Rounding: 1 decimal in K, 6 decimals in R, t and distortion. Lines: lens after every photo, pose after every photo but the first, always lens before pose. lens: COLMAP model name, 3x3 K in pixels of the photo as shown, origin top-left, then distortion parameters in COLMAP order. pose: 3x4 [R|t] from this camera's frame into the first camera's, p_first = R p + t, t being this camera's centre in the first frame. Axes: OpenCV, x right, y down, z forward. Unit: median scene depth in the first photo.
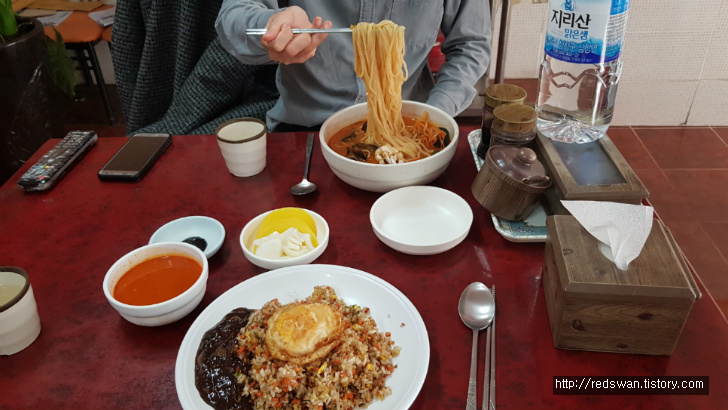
lens RADIAL K [[653.8, 0, 364.0], [0, 653.8, 205.0], [0, 0, 1]] dist [-0.004911, -0.003453]
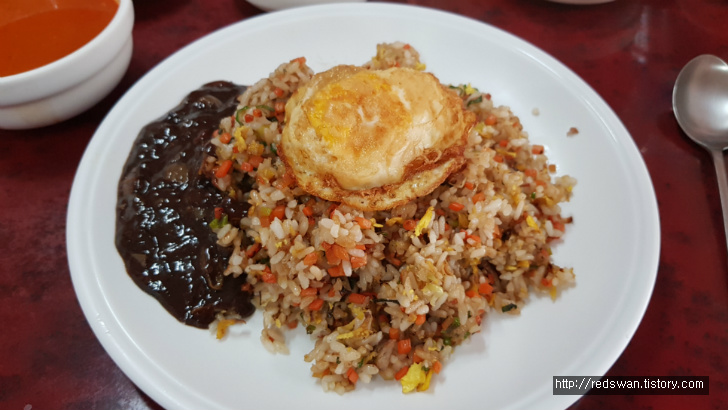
lens RADIAL K [[557.3, 0, 359.7], [0, 557.3, 204.0], [0, 0, 1]] dist [-0.000541, -0.000816]
pose [[0.997197, 0.041082, 0.062531, -0.124383], [-0.056983, 0.958618, 0.278934, 0.141852], [-0.048484, -0.281716, 0.958272, 0.662027]]
